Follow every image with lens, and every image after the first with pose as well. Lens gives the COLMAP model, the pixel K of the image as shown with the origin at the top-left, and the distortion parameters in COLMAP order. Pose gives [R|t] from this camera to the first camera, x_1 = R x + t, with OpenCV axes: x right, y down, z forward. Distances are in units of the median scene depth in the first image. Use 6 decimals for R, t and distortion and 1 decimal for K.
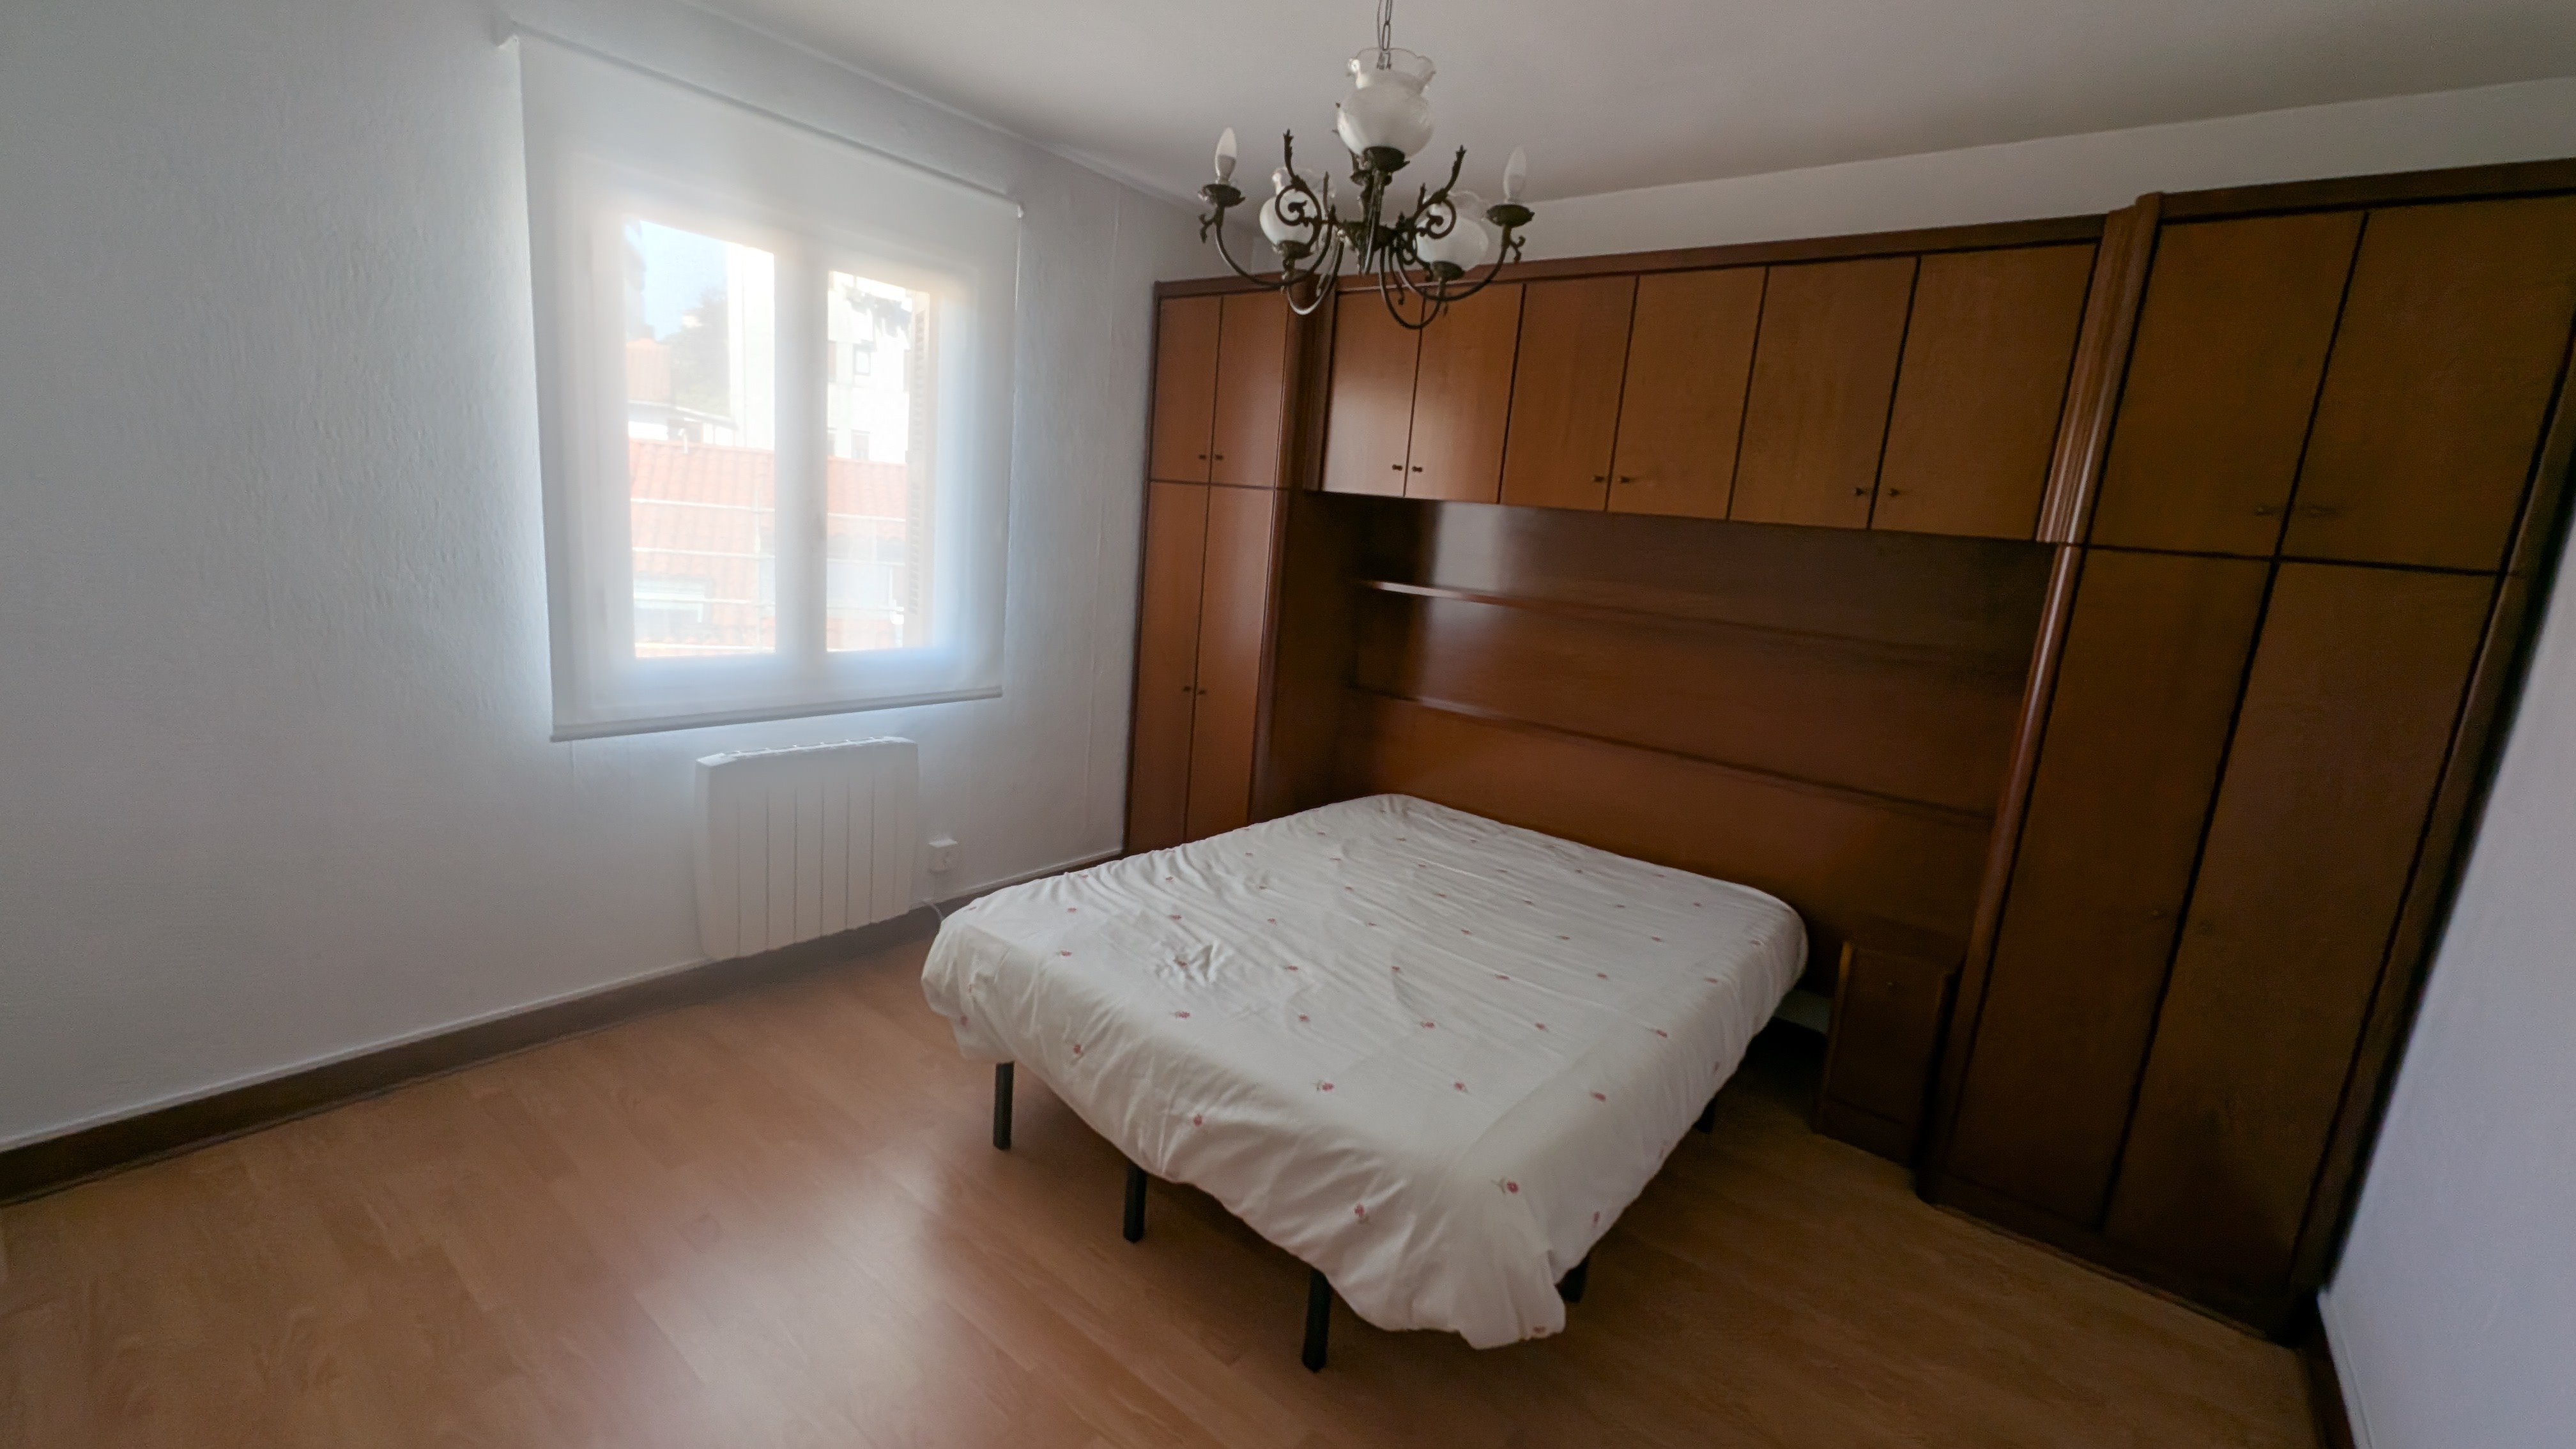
lens RADIAL K [[1052.3, 0, 1276.2], [0, 1052.3, 721.4], [0, 0, 1]] dist [0.003056, -0.001377]
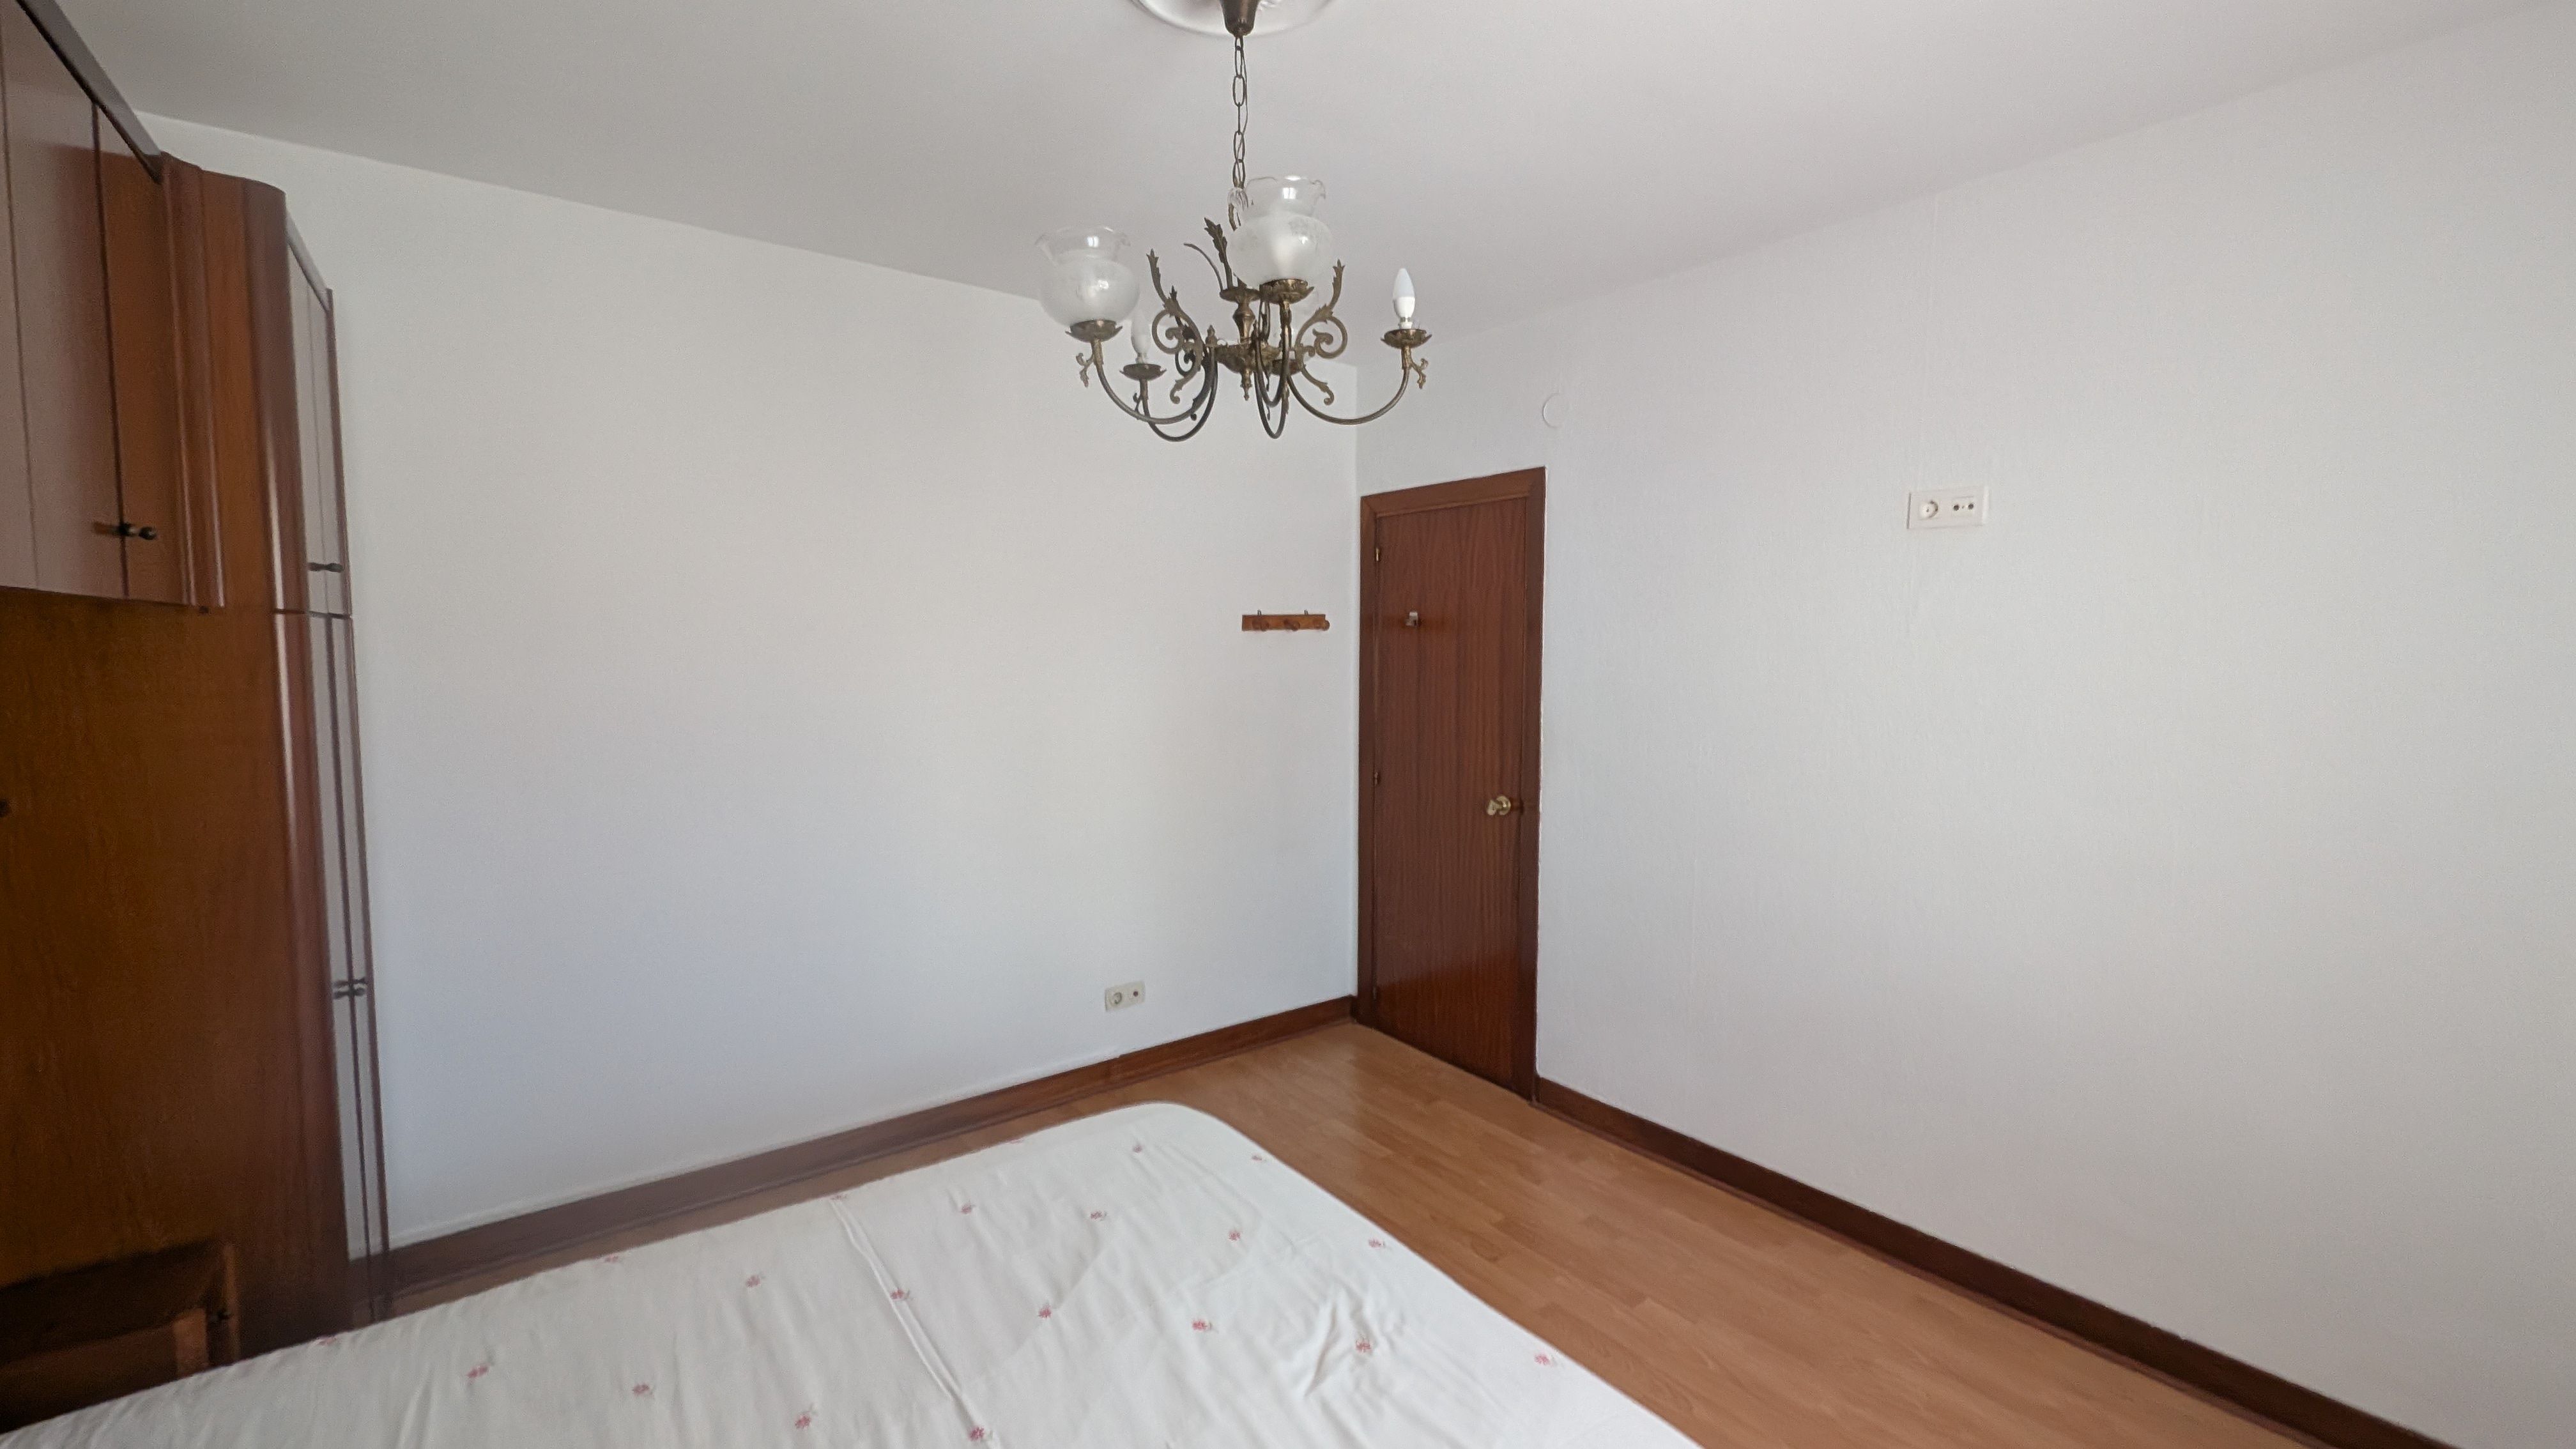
lens RADIAL K [[1052.3, 0, 1286.4], [0, 1052.3, 711.2], [0, 0, 1]] dist [0.003056, -0.001377]
pose [[-0.965549, -0.103714, 0.238659, -0.155430], [-0.035903, 0.961465, 0.272571, -0.322114], [-0.257732, 0.254613, -0.932066, 1.493309]]
